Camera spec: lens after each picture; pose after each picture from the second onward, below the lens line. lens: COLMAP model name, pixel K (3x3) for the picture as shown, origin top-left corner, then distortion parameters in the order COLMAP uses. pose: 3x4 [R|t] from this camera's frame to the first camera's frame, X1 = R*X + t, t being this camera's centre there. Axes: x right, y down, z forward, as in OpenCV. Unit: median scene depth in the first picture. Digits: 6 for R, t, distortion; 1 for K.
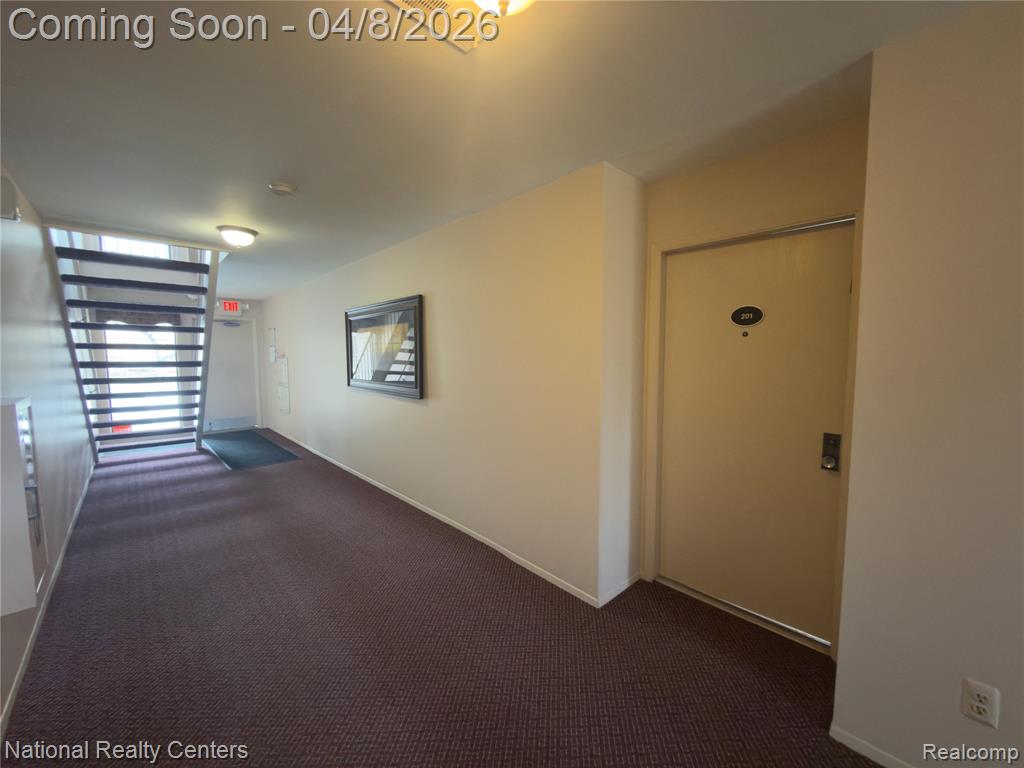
lens RADIAL K [[406.8, 0, 513.0], [0, 406.8, 386.5], [0, 0, 1]] dist [0.004109, 0.000055]
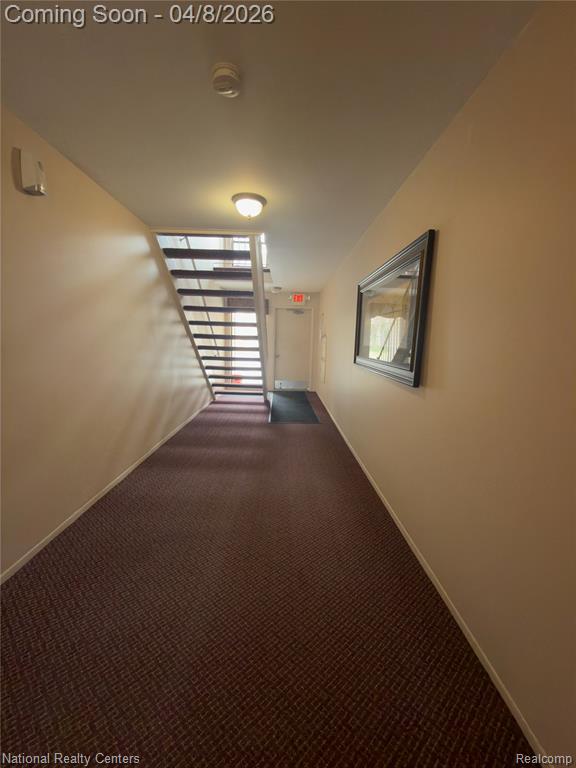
lens RADIAL K [[305.1, 0, 287.3], [0, 305.1, 387.2], [0, 0, 1]] dist [0.004109, 0.000055]
pose [[0.739682, 0.122768, -0.661664, -0.029063], [-0.077675, 0.992223, 0.097267, -0.001916], [0.668459, -0.020552, 0.743465, 0.312378]]
